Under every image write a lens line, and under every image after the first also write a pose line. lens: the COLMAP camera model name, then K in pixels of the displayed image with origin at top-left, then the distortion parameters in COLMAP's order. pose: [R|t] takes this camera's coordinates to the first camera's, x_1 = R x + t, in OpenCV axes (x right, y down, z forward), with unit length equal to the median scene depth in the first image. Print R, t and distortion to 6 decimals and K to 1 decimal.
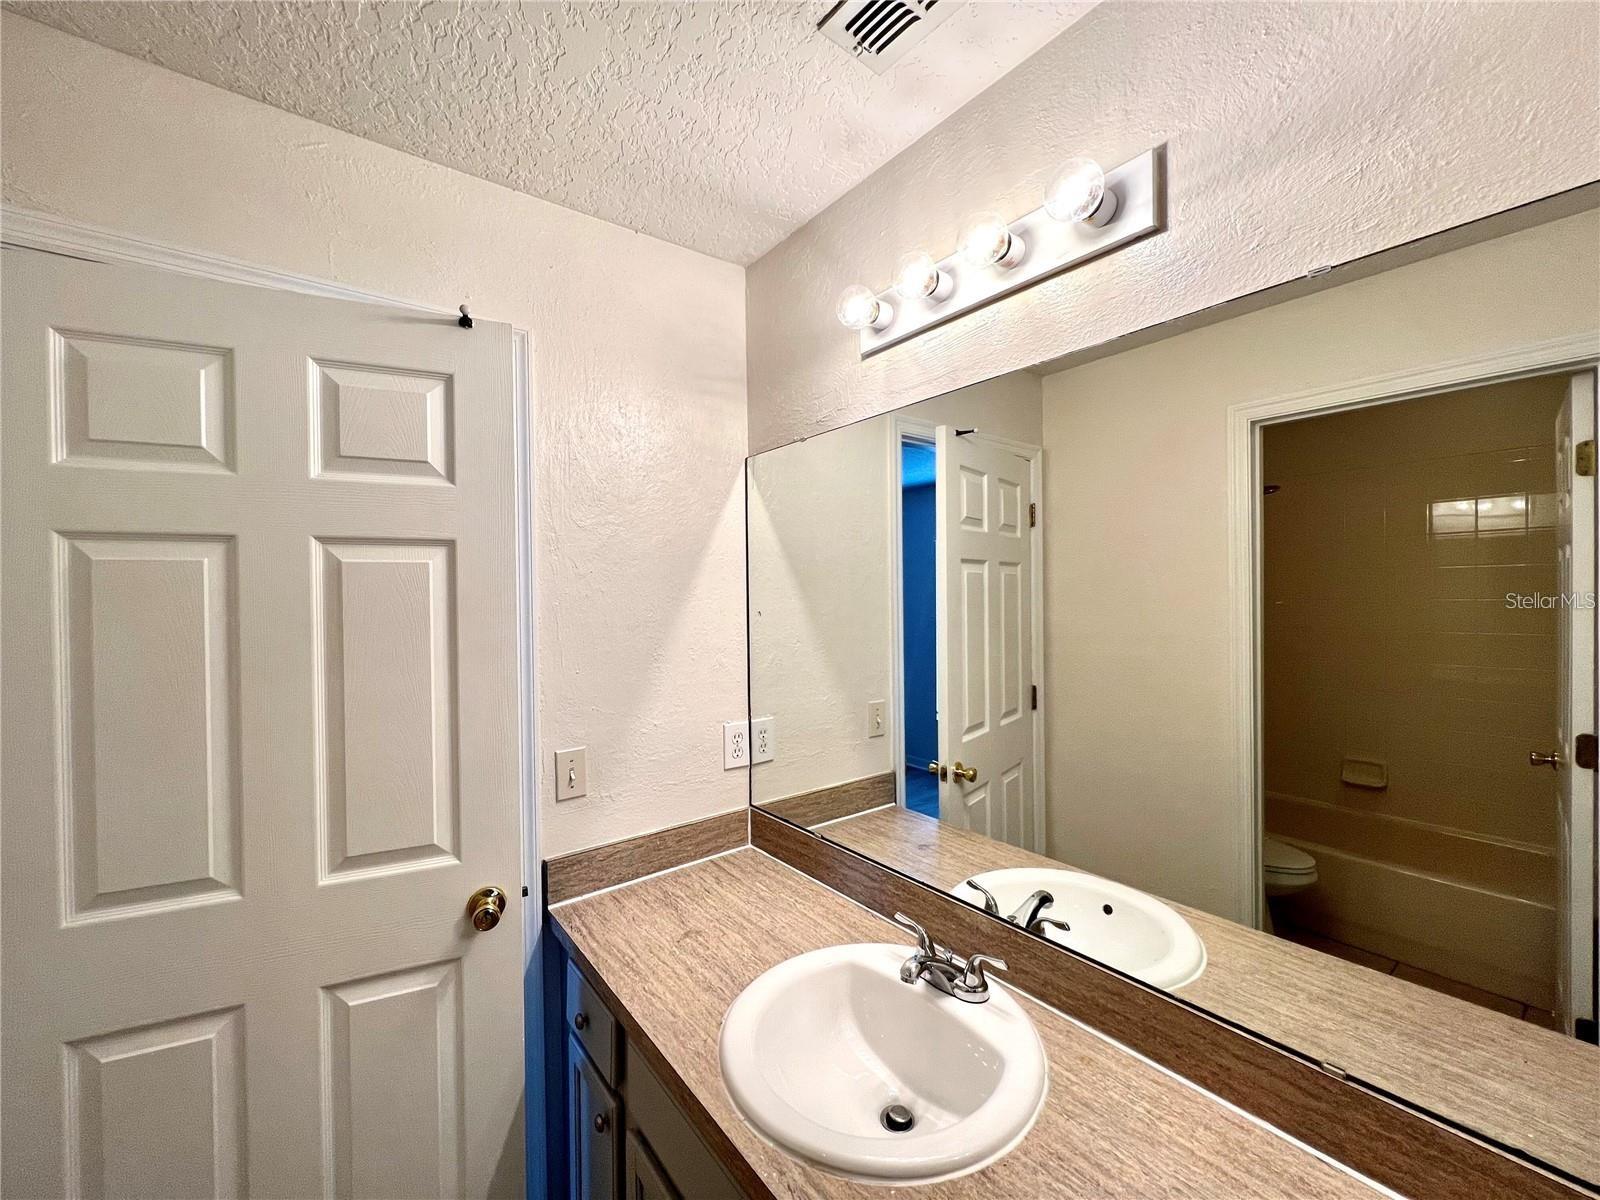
lens RADIAL K [[638.1, 0, 795.2], [0, 638.1, 595.9], [0, 0, 1]] dist [-0.001551, 0.001144]
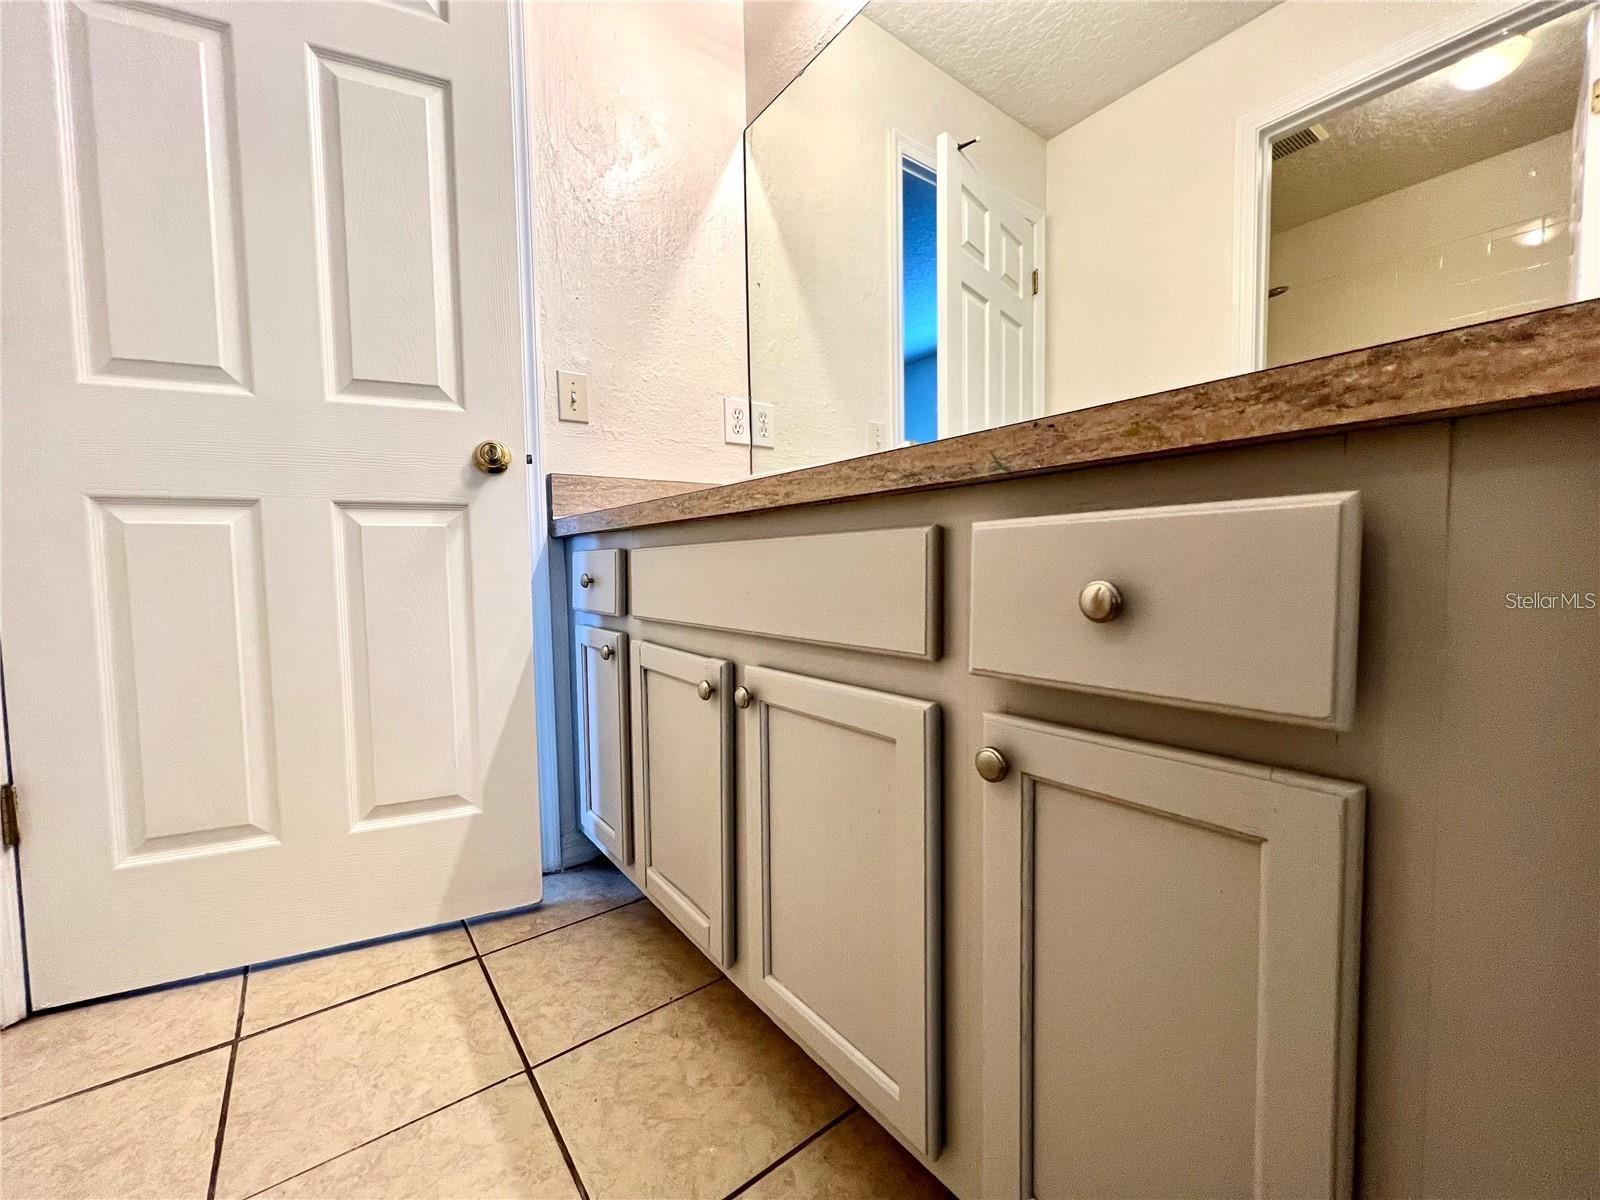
lens RADIAL K [[638.1, 0, 790.6], [0, 638.1, 594.8], [0, 0, 1]] dist [-0.001551, 0.001144]
pose [[0.999932, -0.005633, -0.010222, 0.001230], [0.006051, 0.999126, 0.041368, 0.462662], [0.009980, -0.041427, 0.999092, -0.015002]]
